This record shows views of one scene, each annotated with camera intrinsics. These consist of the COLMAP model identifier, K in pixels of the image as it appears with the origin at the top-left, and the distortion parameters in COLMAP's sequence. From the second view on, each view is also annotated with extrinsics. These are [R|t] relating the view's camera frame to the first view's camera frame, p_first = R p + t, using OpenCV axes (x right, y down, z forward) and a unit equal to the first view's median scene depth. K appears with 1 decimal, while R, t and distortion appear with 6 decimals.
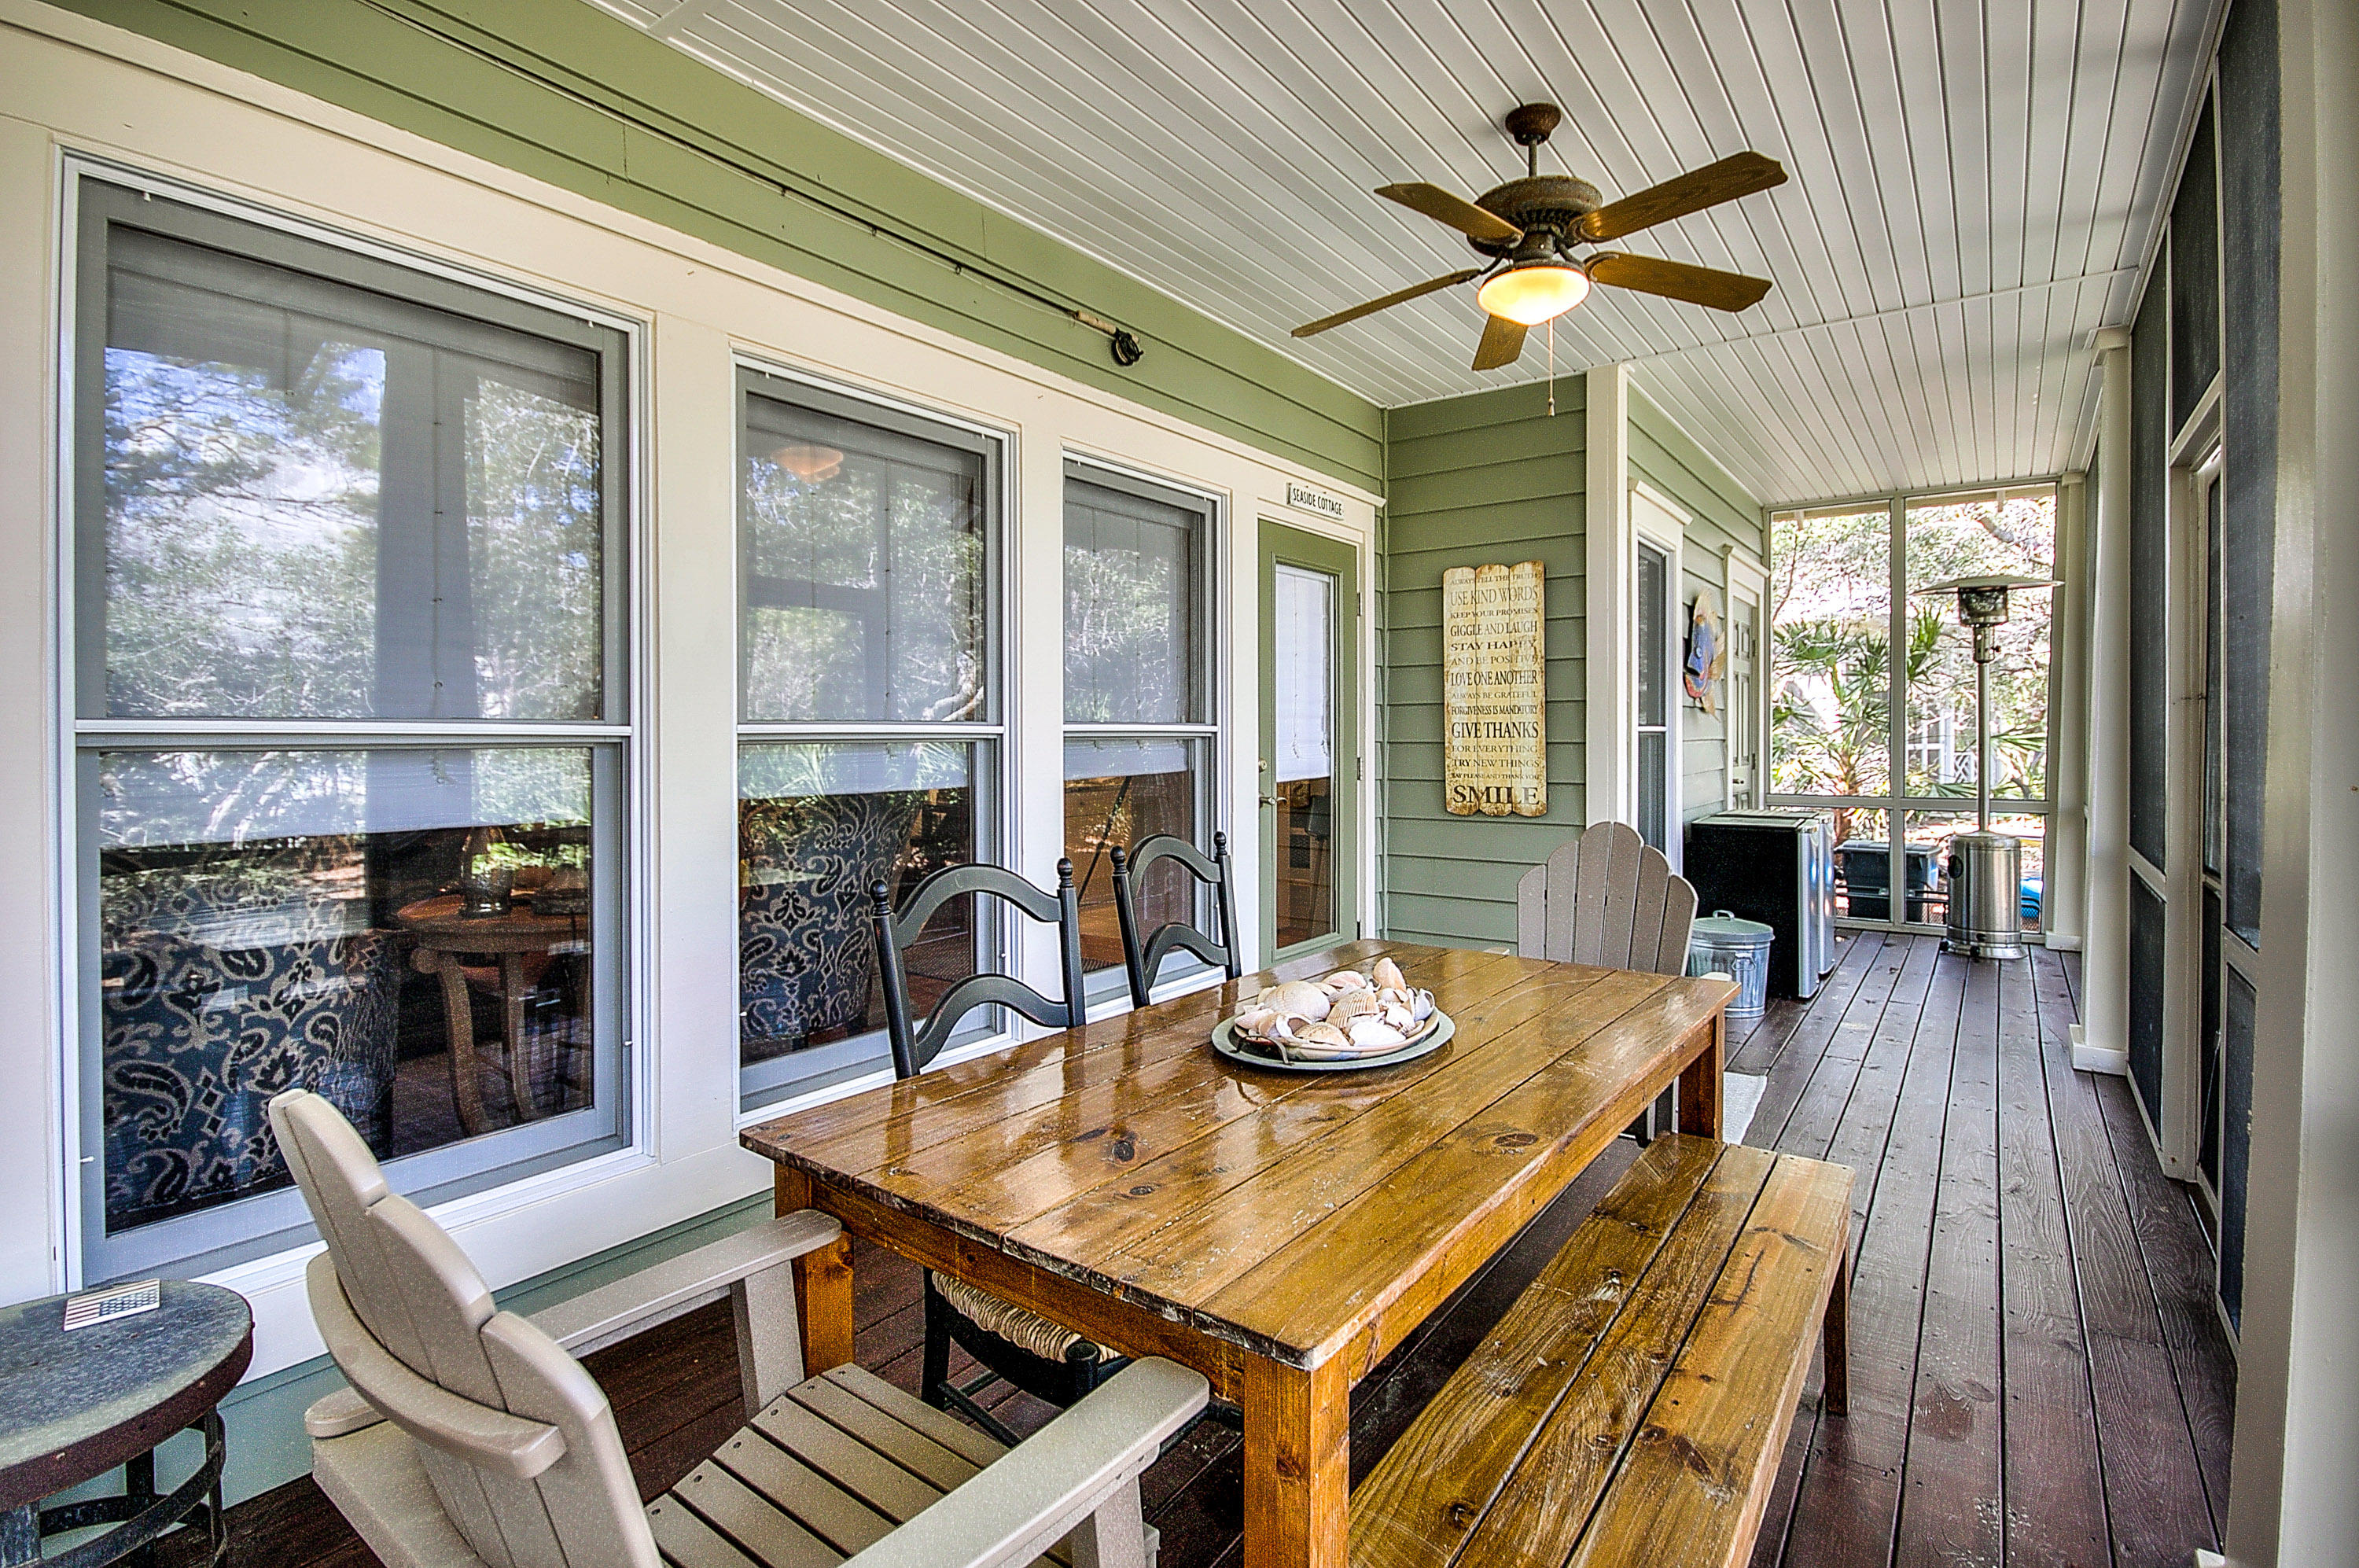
lens RADIAL K [[1111.2, 0, 1180.3], [0, 1111.2, 759.5], [0, 0, 1]] dist [-0.001323, 0.000159]
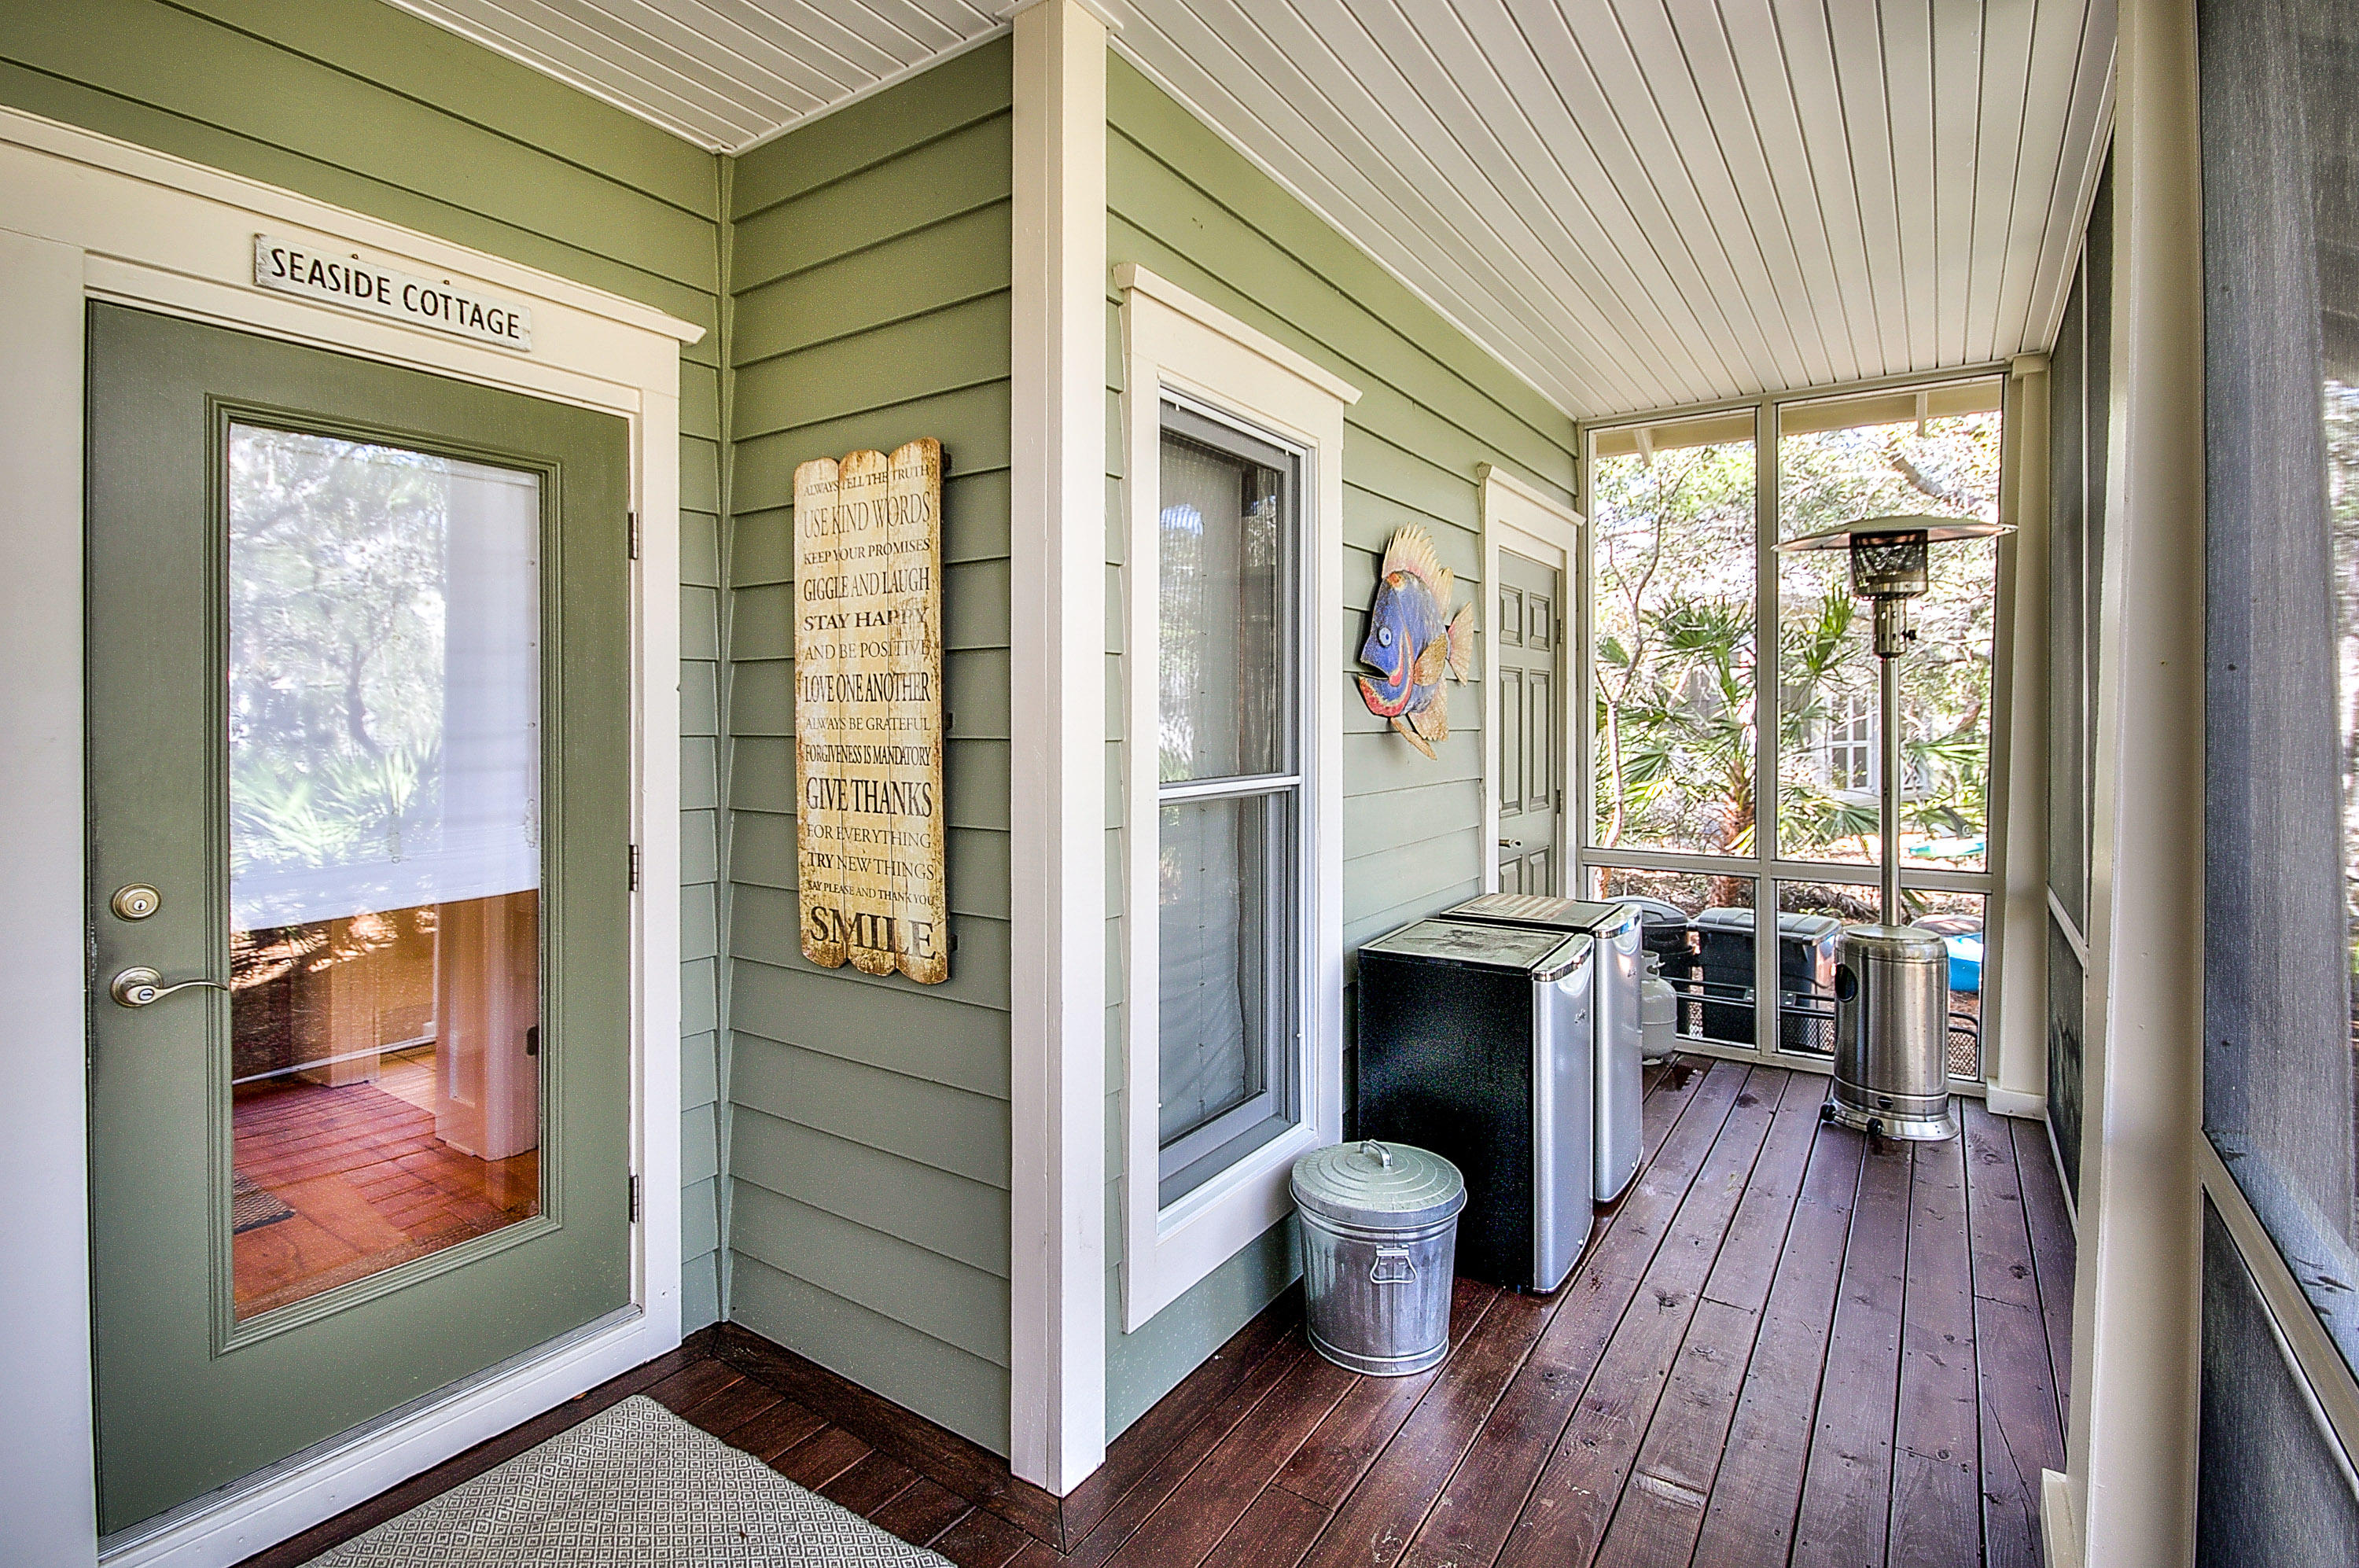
lens RADIAL K [[1111.2, 0, 1168.4], [0, 1111.2, 734.2], [0, 0, 1]] dist [-0.001323, 0.000159]
pose [[0.999509, 0.004432, 0.031017, 0.338994], [-0.004261, 0.999975, -0.005592, -0.043558], [-0.031041, 0.005457, 0.999503, 0.441353]]
